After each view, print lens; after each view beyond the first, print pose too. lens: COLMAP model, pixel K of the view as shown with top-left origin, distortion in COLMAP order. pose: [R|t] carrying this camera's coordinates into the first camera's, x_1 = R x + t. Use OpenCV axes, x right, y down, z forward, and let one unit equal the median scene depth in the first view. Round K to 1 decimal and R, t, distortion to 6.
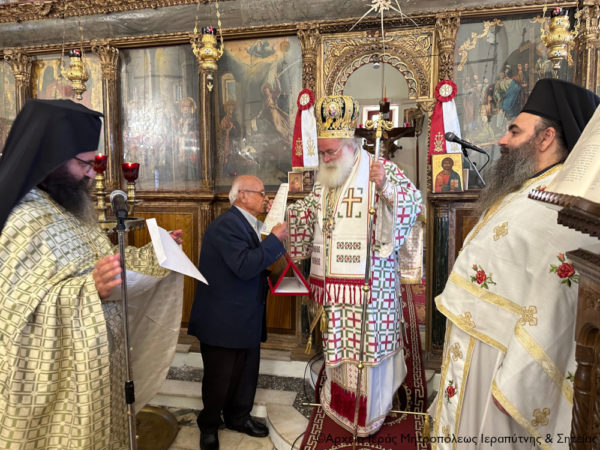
lens RADIAL K [[418.7, 0, 296.4], [0, 418.7, 225.5], [0, 0, 1]] dist [0.018615, -0.031299]
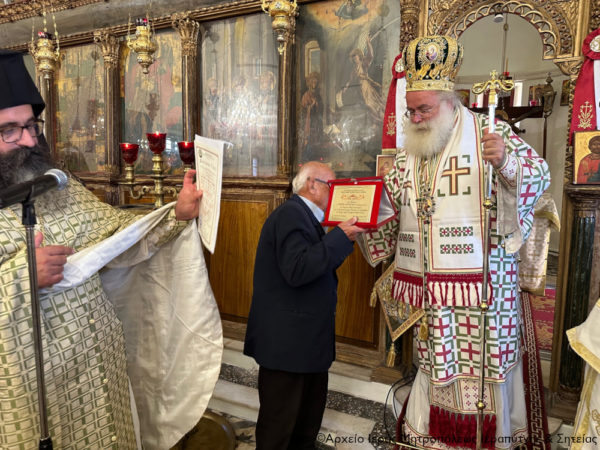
lens RADIAL K [[418.7, 0, 297.4], [0, 418.7, 223.0], [0, 0, 1]] dist [0.018615, -0.031299]
pose [[0.971539, 0.042756, -0.232991, 0.026881], [-0.037867, 0.998959, 0.025417, -0.009315], [0.233835, -0.015870, 0.972147, 0.159108]]
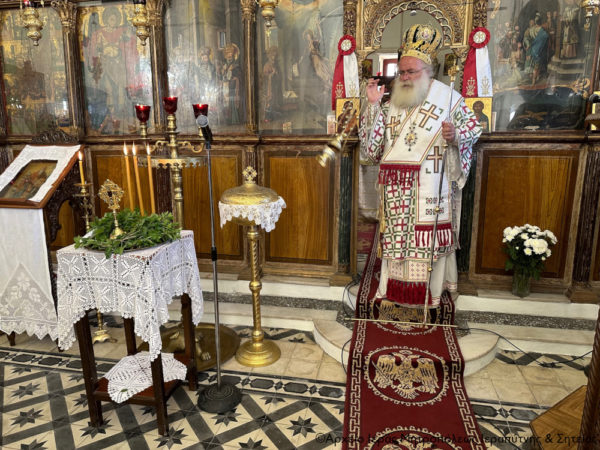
lens RADIAL K [[418.7, 0, 300.0], [0, 418.7, 223.8], [0, 0, 1]] dist [0.018615, -0.031299]
pose [[0.999952, -0.002737, 0.009403, -0.109665], [0.001745, 0.994589, 0.103877, 0.039507], [-0.009637, -0.103856, 0.994546, -0.109529]]
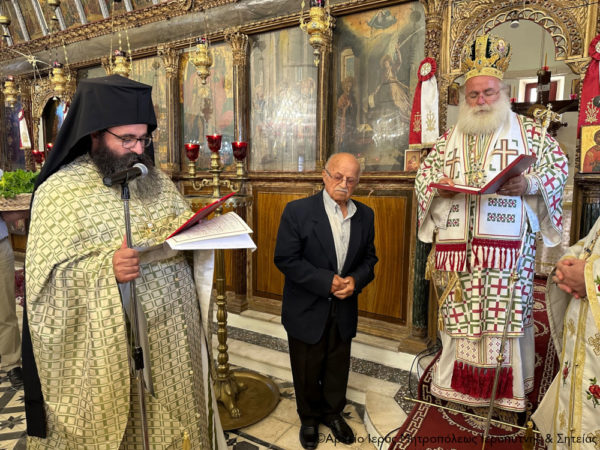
lens RADIAL K [[418.7, 0, 304.8], [0, 418.7, 223.9], [0, 0, 1]] dist [0.018615, -0.031299]
pose [[0.945605, 0.044995, -0.322190, 0.080955], [-0.035331, 0.998735, 0.035782, 0.010306], [0.323393, -0.022453, 0.945998, 0.046320]]
